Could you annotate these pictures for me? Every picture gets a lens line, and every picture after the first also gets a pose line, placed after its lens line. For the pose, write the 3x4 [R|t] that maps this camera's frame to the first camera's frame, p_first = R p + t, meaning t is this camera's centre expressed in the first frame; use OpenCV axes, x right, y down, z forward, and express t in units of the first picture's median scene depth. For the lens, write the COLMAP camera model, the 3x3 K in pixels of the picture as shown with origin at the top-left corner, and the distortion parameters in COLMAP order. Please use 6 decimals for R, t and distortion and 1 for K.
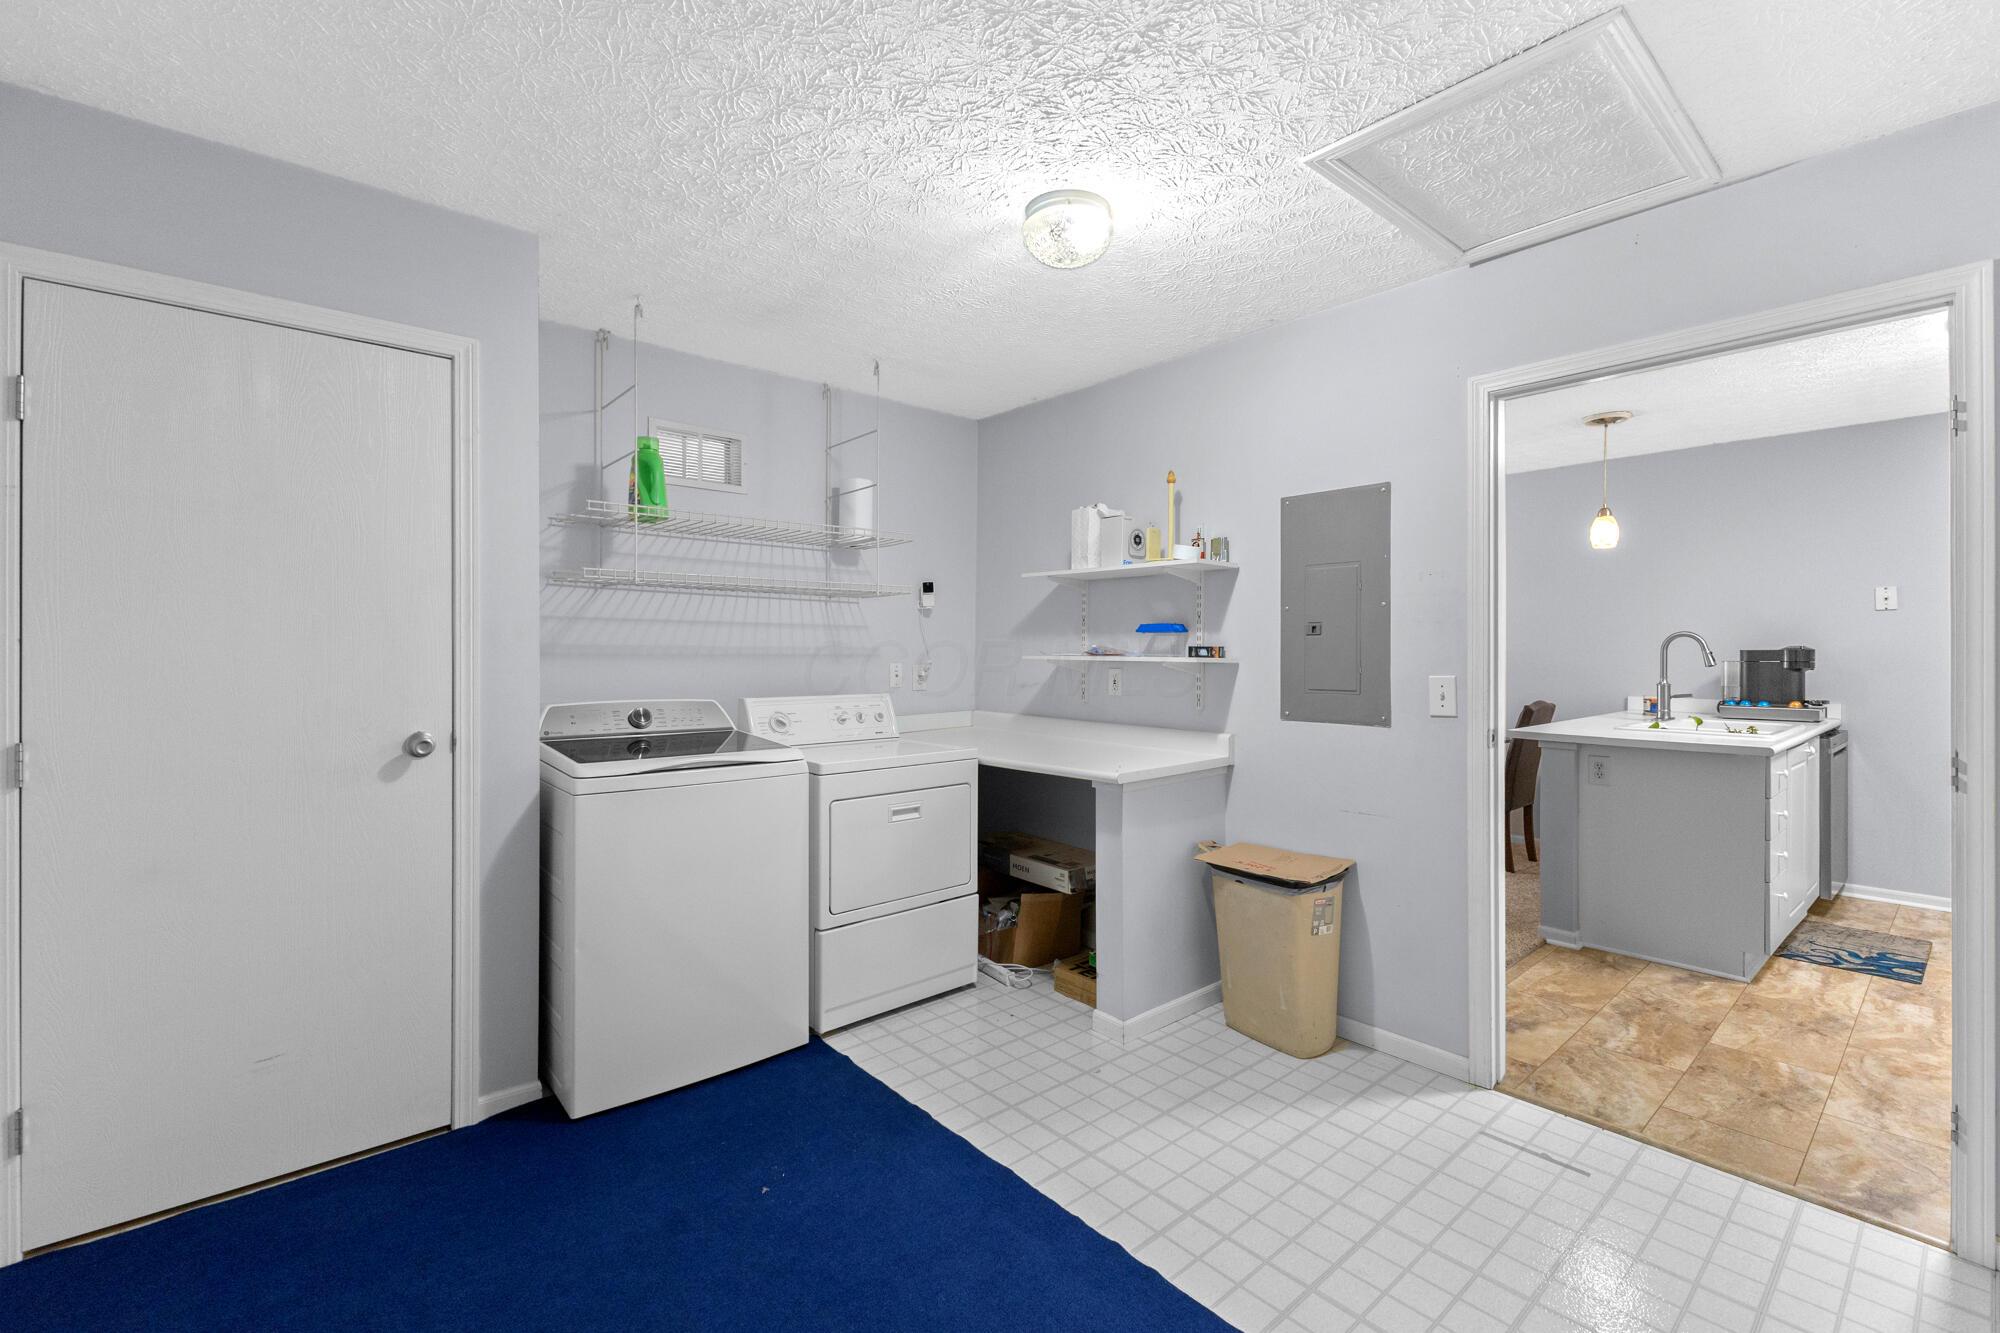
lens RADIAL K [[863.5, 0, 1003.8], [0, 863.5, 653.4], [0, 0, 1]] dist [0.015367, -0.005182]
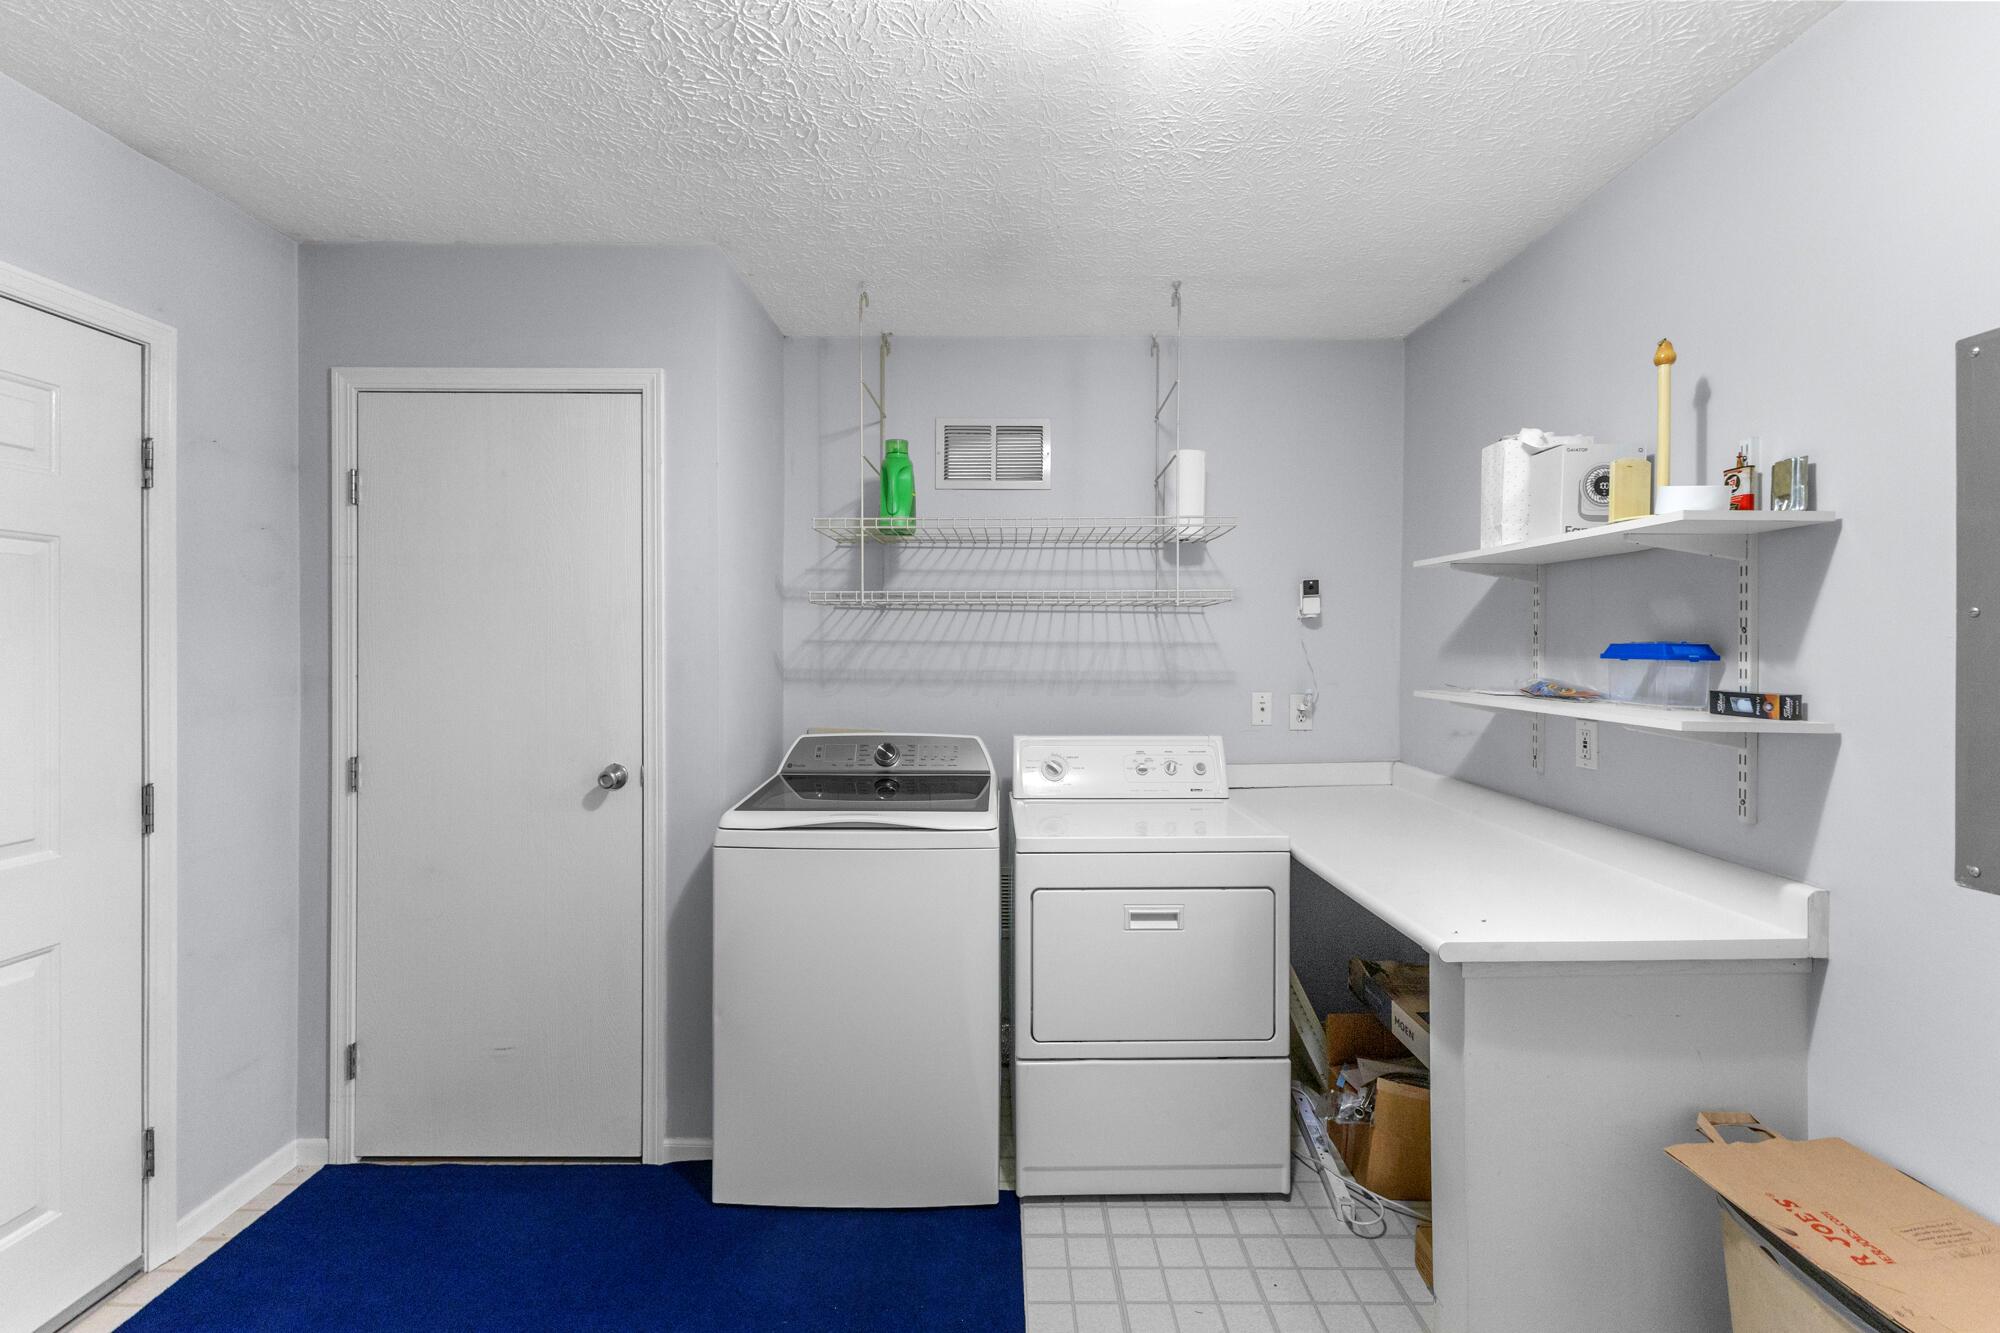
lens RADIAL K [[863.5, 0, 1003.8], [0, 863.5, 653.4], [0, 0, 1]] dist [0.015367, -0.005182]
pose [[0.755269, 0.004074, -0.655402, 0.234516], [-0.000844, 0.999986, 0.005244, -0.031630], [0.655414, -0.003407, 0.755262, 0.365741]]
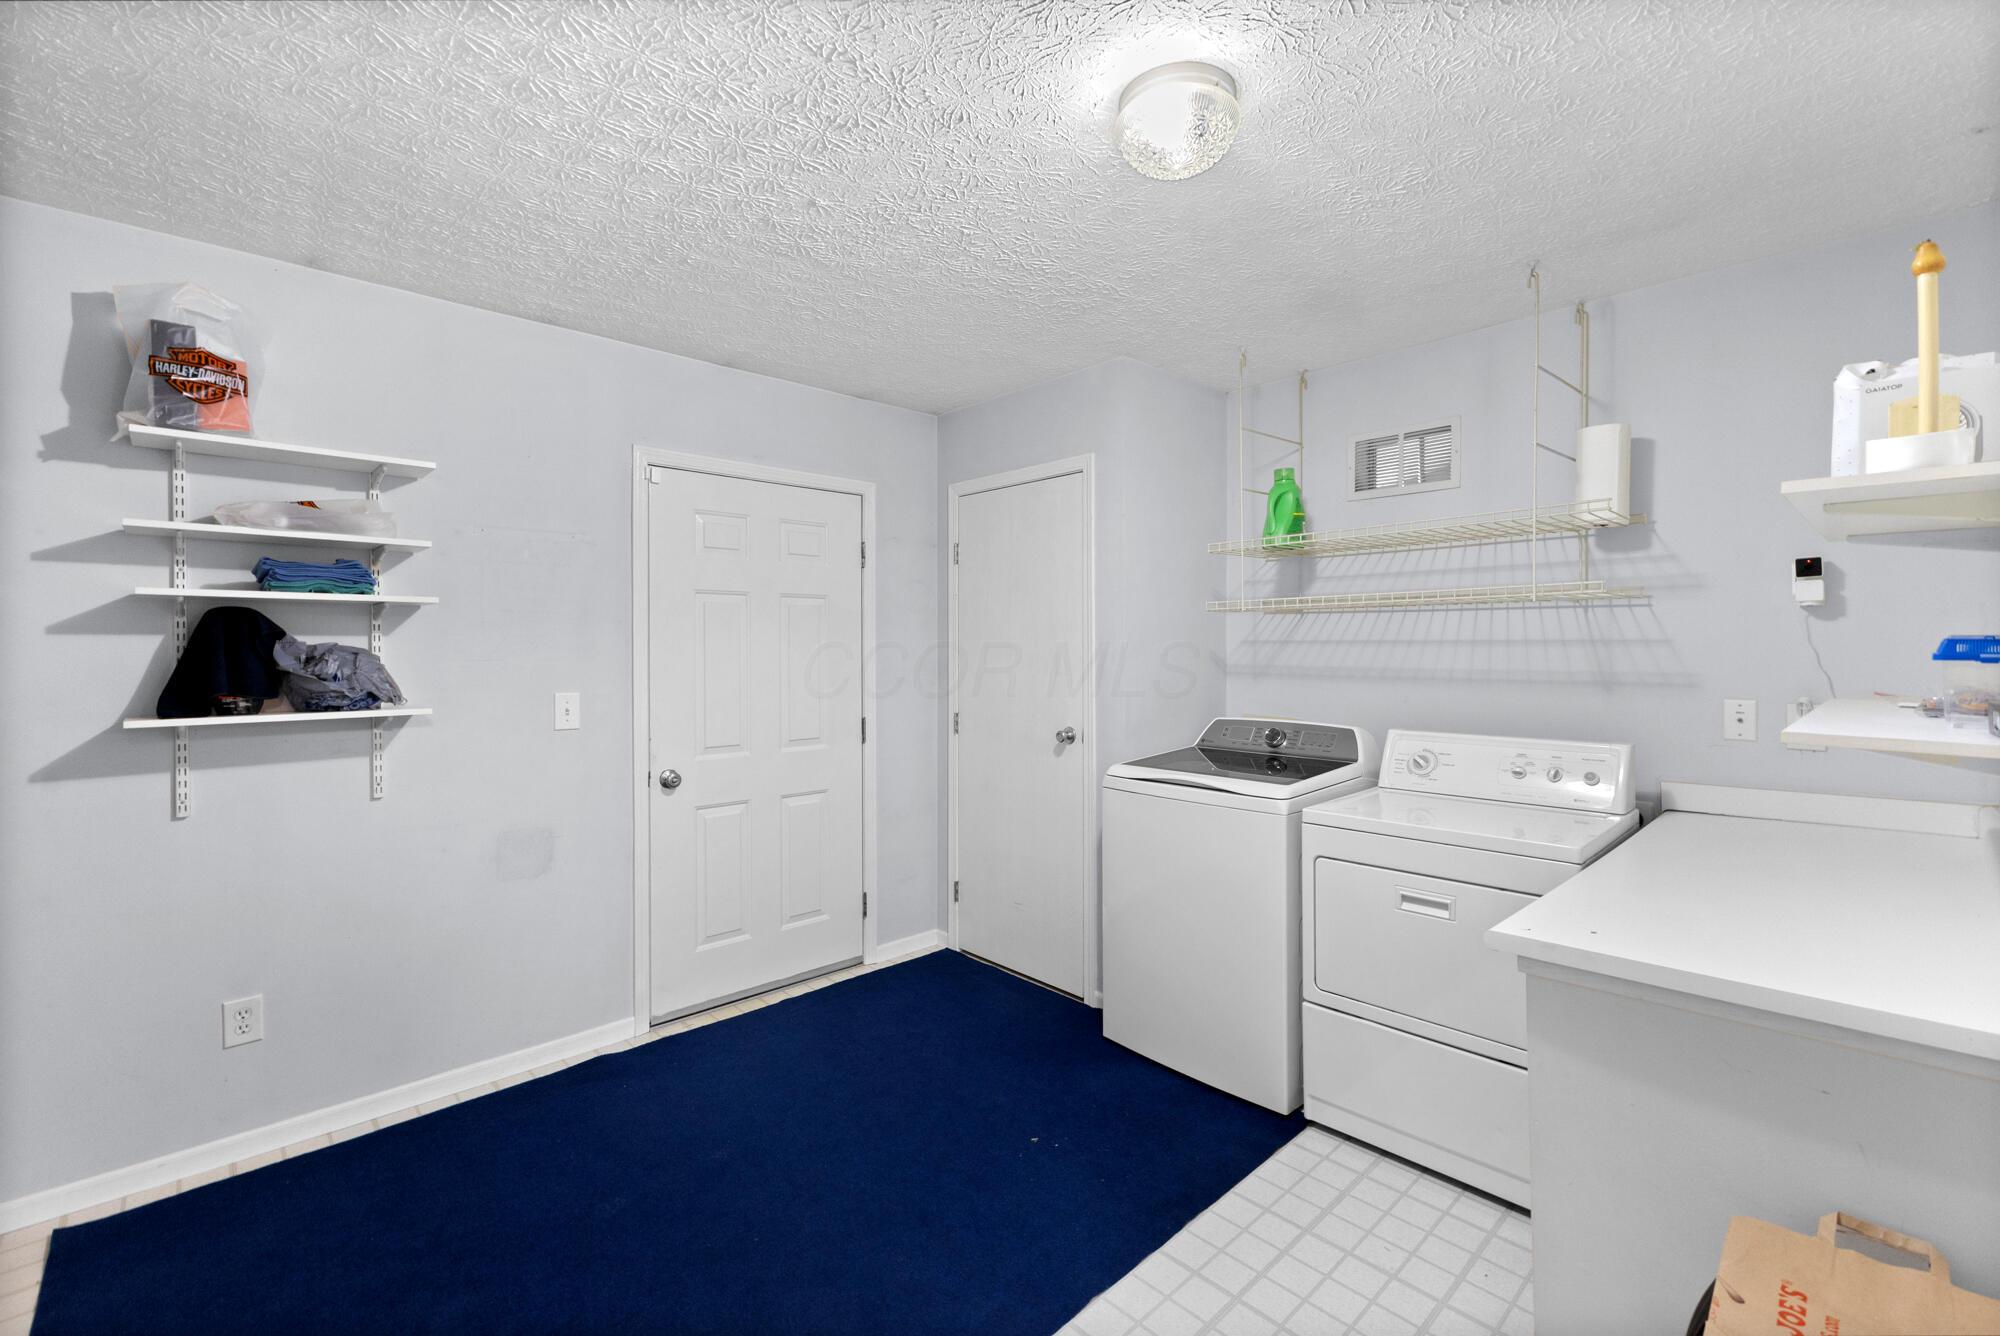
lens RADIAL K [[863.5, 0, 1003.8], [0, 863.5, 654.9], [0, 0, 1]] dist [0.015367, -0.005182]
pose [[0.035087, 0.007443, -0.999357, 0.563565], [0.002107, 0.999969, 0.007521, -0.031498], [0.999382, -0.002370, 0.035070, 0.573954]]
